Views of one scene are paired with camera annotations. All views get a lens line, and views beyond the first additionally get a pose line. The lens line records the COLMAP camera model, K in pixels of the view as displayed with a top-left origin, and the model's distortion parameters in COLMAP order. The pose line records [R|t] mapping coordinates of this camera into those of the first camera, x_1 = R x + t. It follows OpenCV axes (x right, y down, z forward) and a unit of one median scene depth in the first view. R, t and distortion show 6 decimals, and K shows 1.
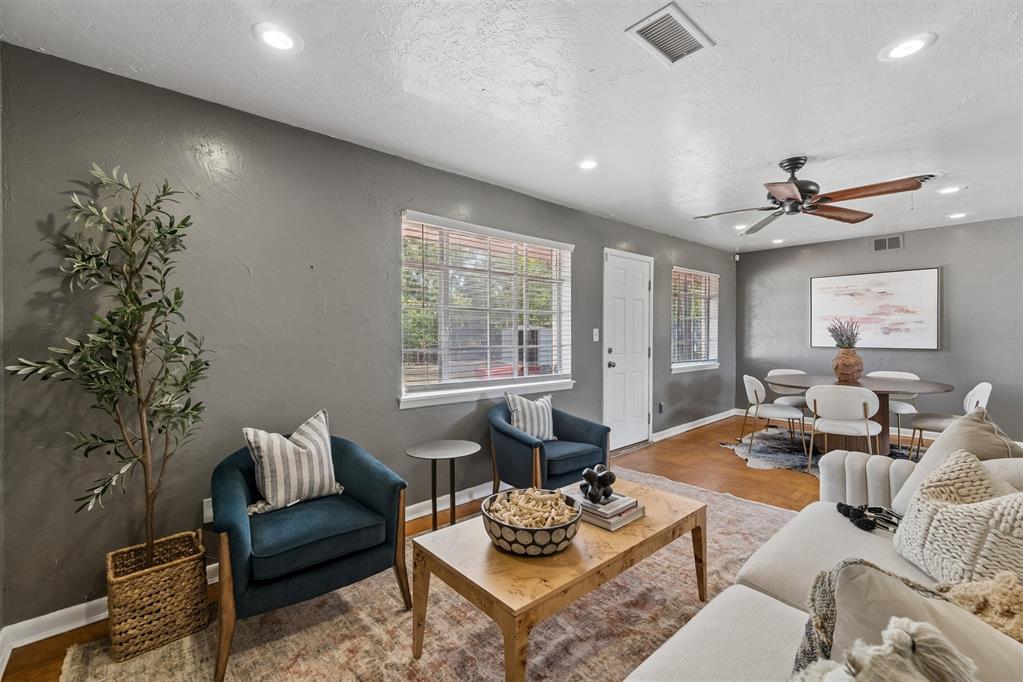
lens RADIAL K [[440.9, 0, 512.1], [0, 440.9, 335.2], [0, 0, 1]] dist [-0.004553, 0.001286]
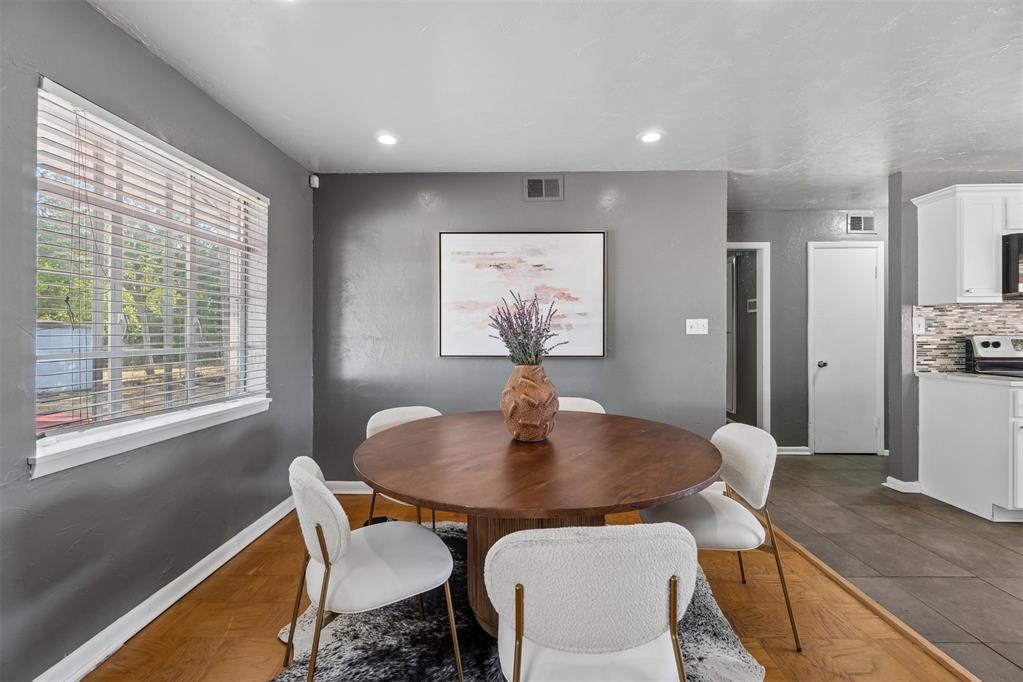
lens RADIAL K [[440.9, 0, 510.2], [0, 440.9, 334.7], [0, 0, 1]] dist [-0.004553, 0.001286]
pose [[0.684261, 0.001751, 0.729235, 0.384478], [0.002305, 0.999987, -0.004564, 0.002600], [-0.729233, 0.004804, 0.684248, 0.639550]]
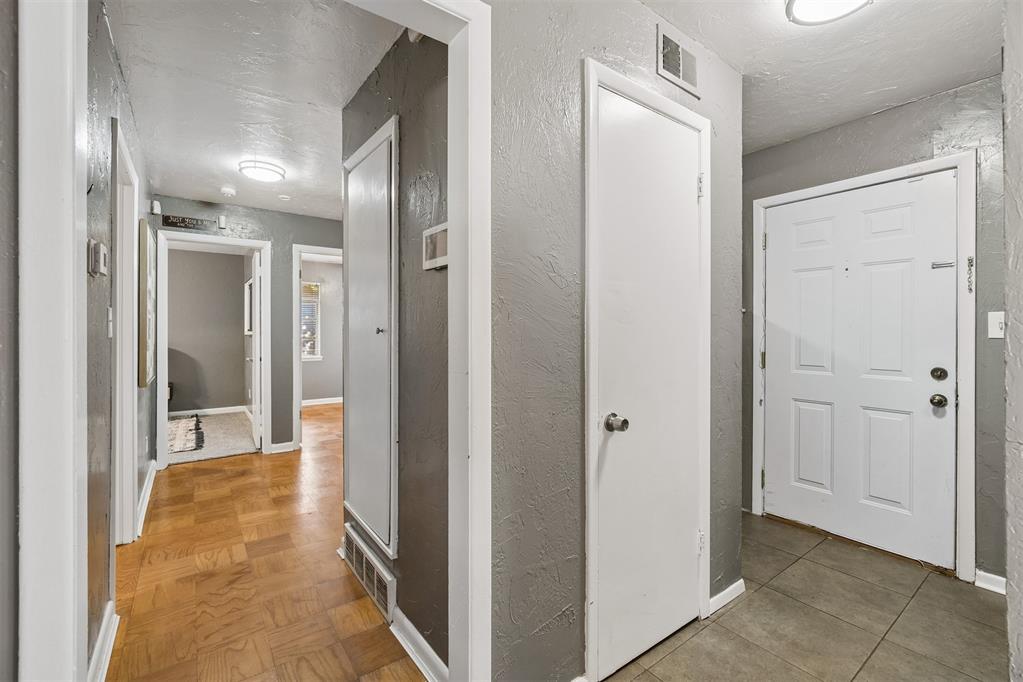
lens RADIAL K [[440.9, 0, 512.9], [0, 440.9, 334.5], [0, 0, 1]] dist [-0.004553, 0.001286]
pose [[0.100313, 0.001331, 0.994955, 1.124012], [0.002535, 0.999996, -0.001594, -0.001796], [-0.994953, 0.002682, 0.100309, 0.822463]]
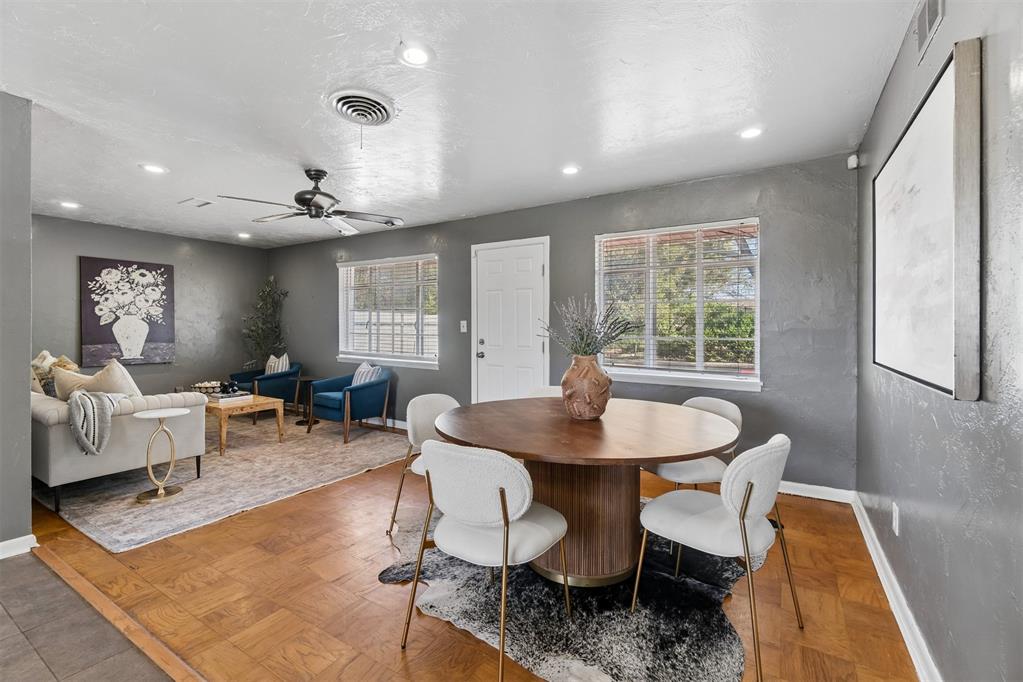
lens RADIAL K [[440.9, 0, 511.7], [0, 440.9, 328.6], [0, 0, 1]] dist [-0.004553, 0.001286]
pose [[0.274489, 0.007736, -0.961559, 1.109627], [-0.009713, 0.999939, 0.005272, -0.001564], [0.961541, 0.007893, 0.274548, 0.694091]]
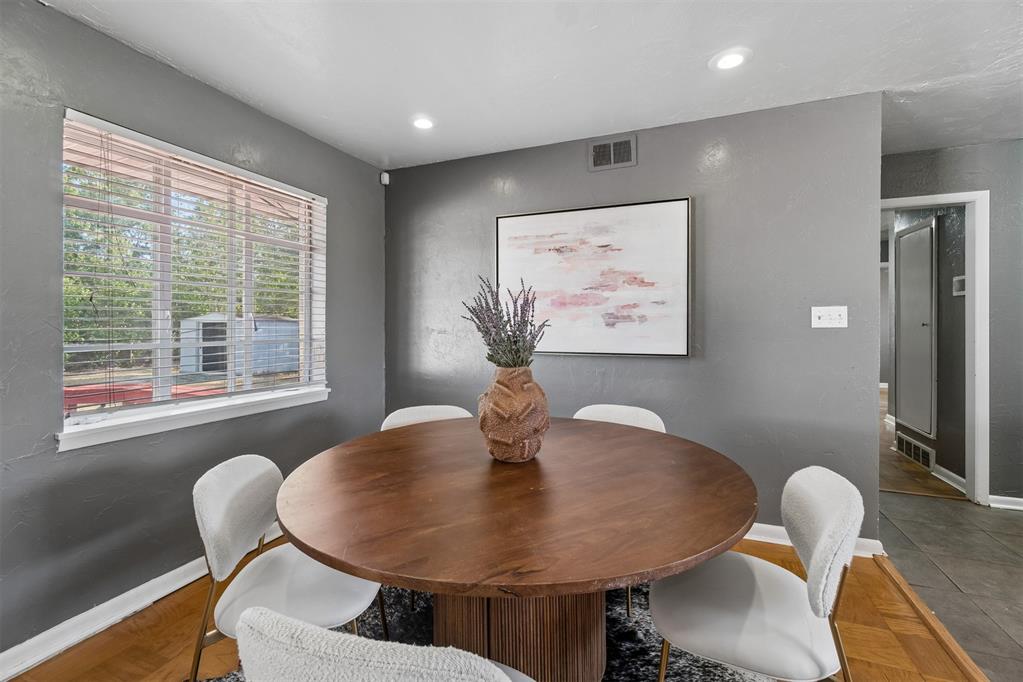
lens RADIAL K [[440.9, 0, 509.5], [0, 440.9, 328.7], [0, 0, 1]] dist [-0.004553, 0.001286]
pose [[0.901490, -0.000404, 0.432800, 0.542601], [0.000785, 0.999999, -0.000703, 0.000653], [-0.432799, 0.000974, 0.901490, 0.610580]]
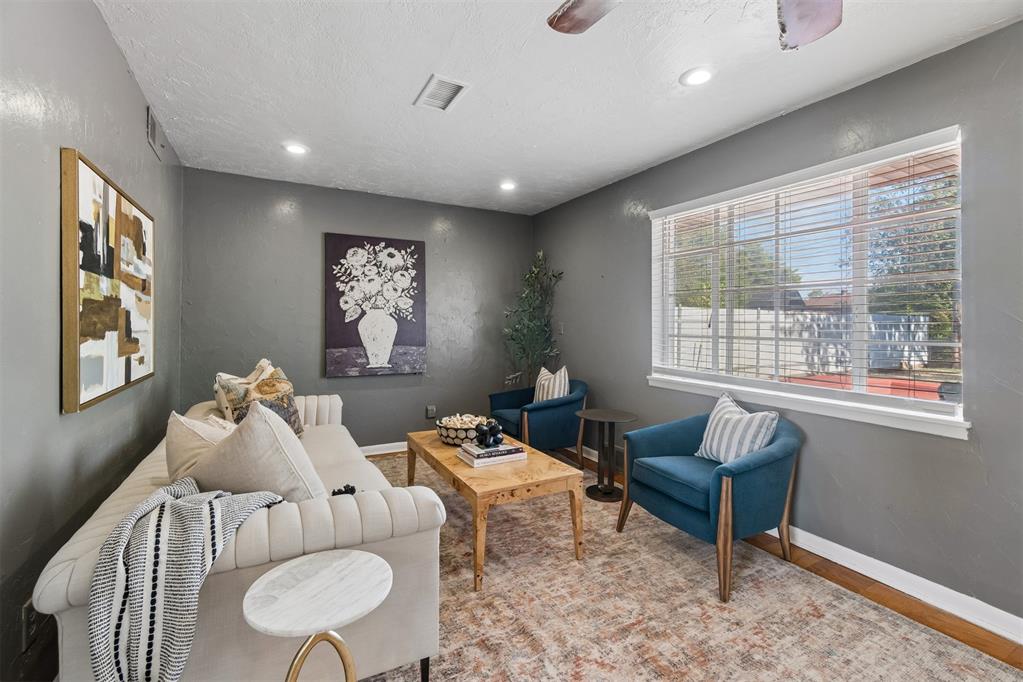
lens RADIAL K [[440.9, 0, 509.5], [0, 440.9, 324.5], [0, 0, 1]] dist [-0.004553, 0.001286]
pose [[-0.236633, 0.003416, -0.971593, 0.555785], [-0.007495, 0.999958, 0.005341, 0.002362], [0.971570, 0.008546, -0.236598, 0.522642]]
